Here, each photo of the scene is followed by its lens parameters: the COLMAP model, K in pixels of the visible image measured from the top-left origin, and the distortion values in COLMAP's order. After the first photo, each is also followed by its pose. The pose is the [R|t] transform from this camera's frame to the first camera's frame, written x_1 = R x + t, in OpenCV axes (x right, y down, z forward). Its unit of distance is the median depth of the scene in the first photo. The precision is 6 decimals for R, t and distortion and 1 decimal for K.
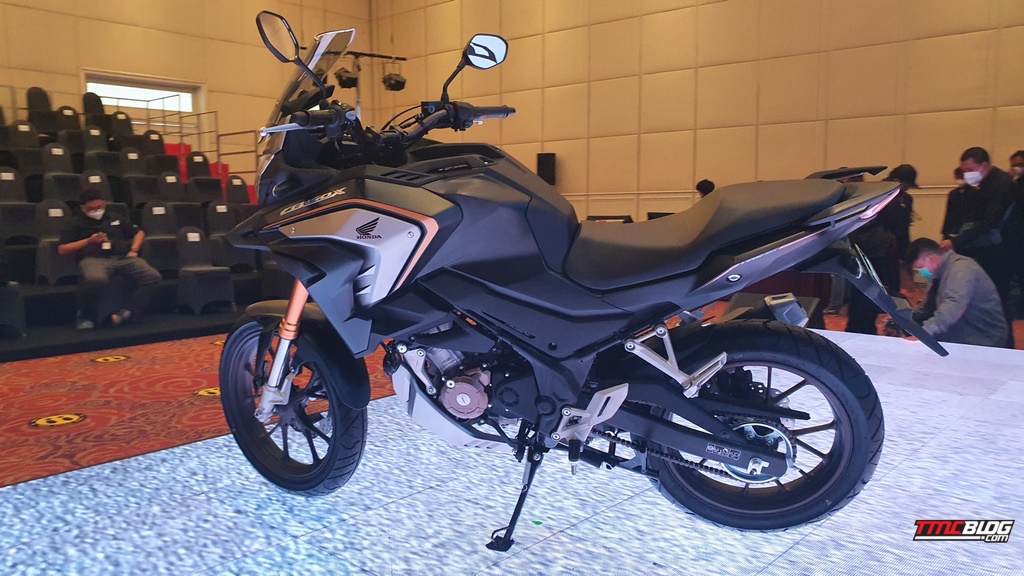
lens RADIAL K [[806.8, 0, 484.9], [0, 806.8, 256.3], [0, 0, 1]] dist [-0.015940, 0.038746]
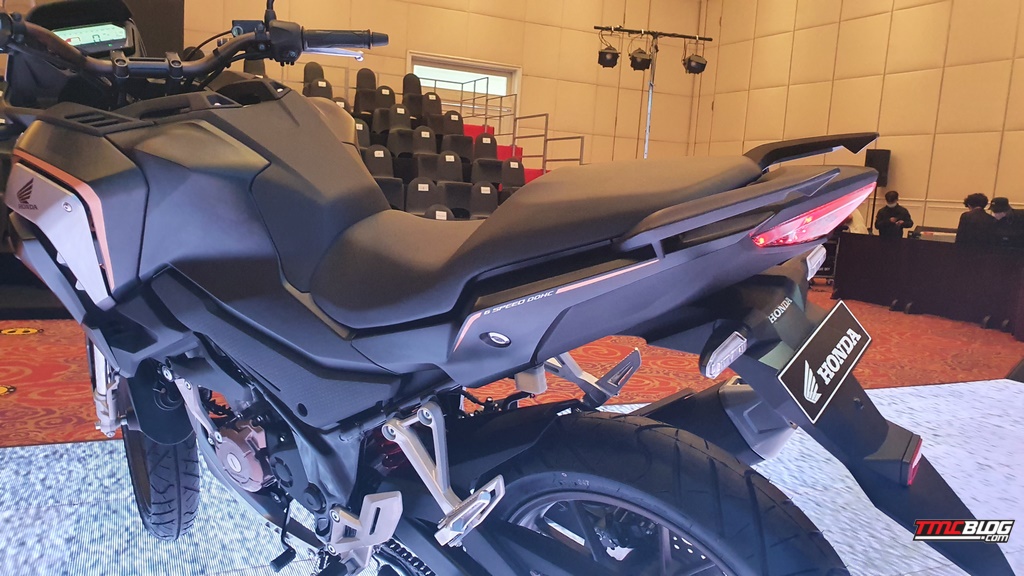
lens RADIAL K [[806.8, 0, 503.9], [0, 806.8, 279.2], [0, 0, 1]] dist [-0.015940, 0.038746]
pose [[0.921284, 0.103498, -0.374866, 0.368444], [-0.089080, 0.994469, 0.055641, -0.028565], [0.378551, -0.017868, 0.925408, 0.404938]]
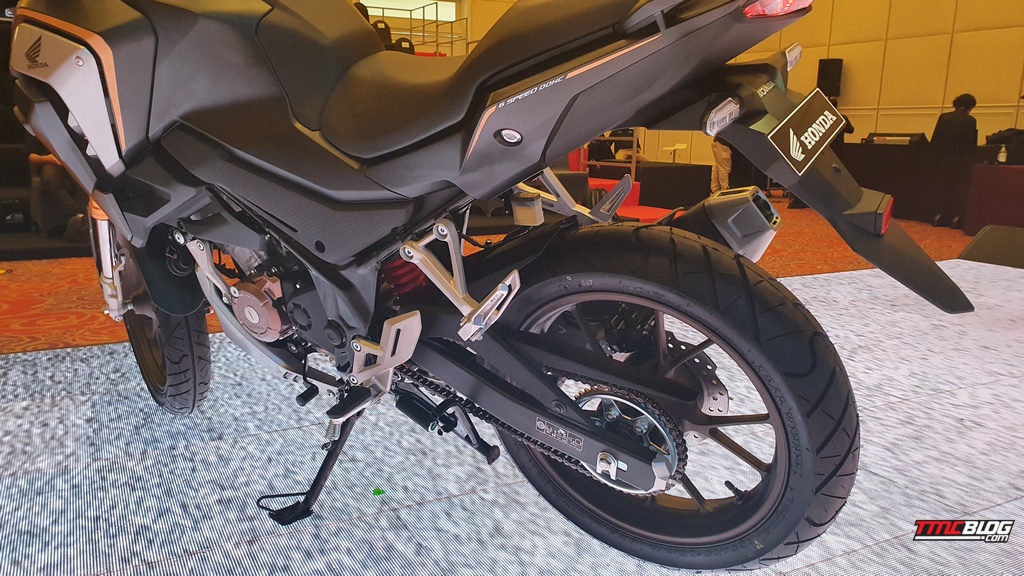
lens RADIAL K [[806.8, 0, 494.1], [0, 806.8, 288.9], [0, 0, 1]] dist [-0.015940, 0.038746]
pose [[0.939586, 0.082993, -0.332099, 0.363018], [-0.036678, 0.988987, 0.143383, 0.039195], [0.340342, -0.122540, 0.932283, 0.355061]]
